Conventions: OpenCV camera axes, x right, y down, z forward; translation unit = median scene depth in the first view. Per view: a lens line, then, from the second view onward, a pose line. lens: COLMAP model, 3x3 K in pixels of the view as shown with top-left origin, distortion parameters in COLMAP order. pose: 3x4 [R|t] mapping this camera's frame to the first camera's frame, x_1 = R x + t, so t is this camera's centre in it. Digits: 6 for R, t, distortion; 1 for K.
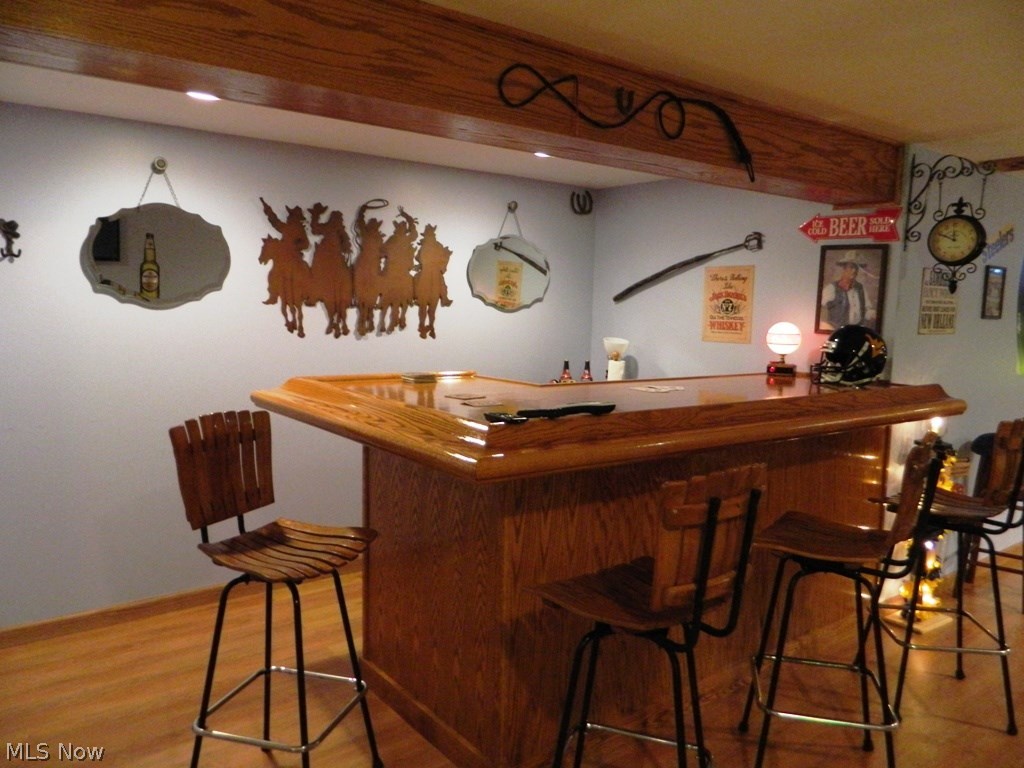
lens RADIAL K [[767.6, 0, 512.7], [0, 767.6, 375.6], [0, 0, 1]] dist [0.010139, -0.016551]
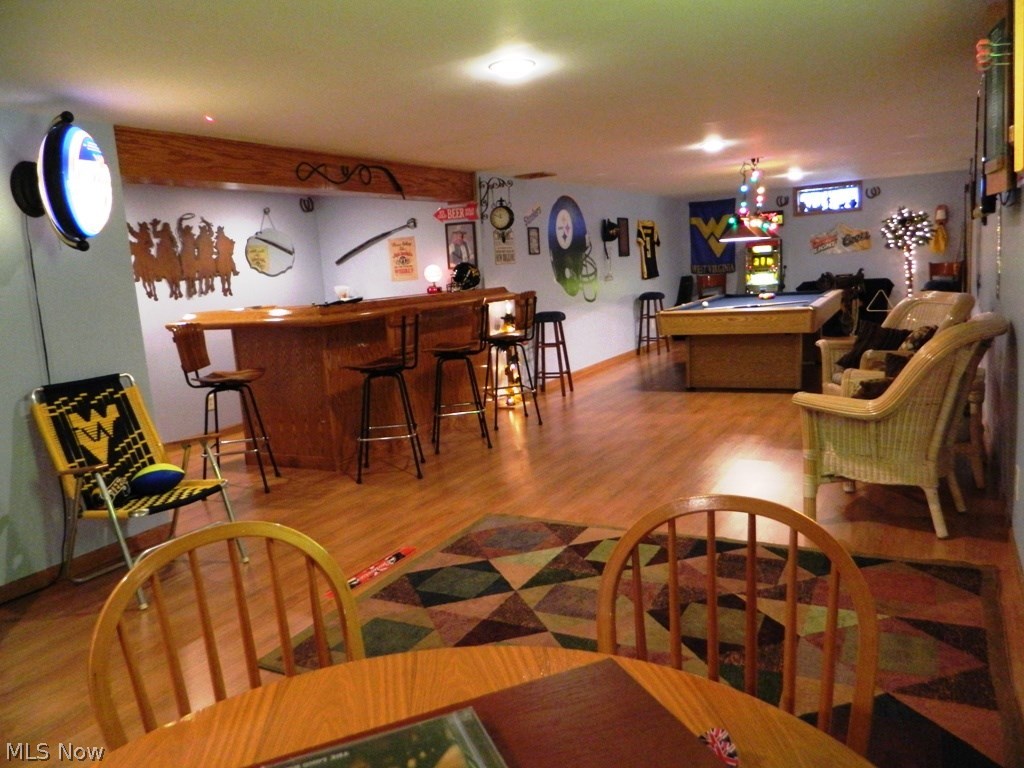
lens RADIAL K [[767.6, 0, 505.8], [0, 767.6, 383.6], [0, 0, 1]] dist [0.010139, -0.016551]
pose [[0.918971, -0.146588, 0.366066, -0.220090], [0.129928, 0.989057, 0.069888, 0.111513], [-0.372305, -0.016663, 0.927961, -0.840779]]
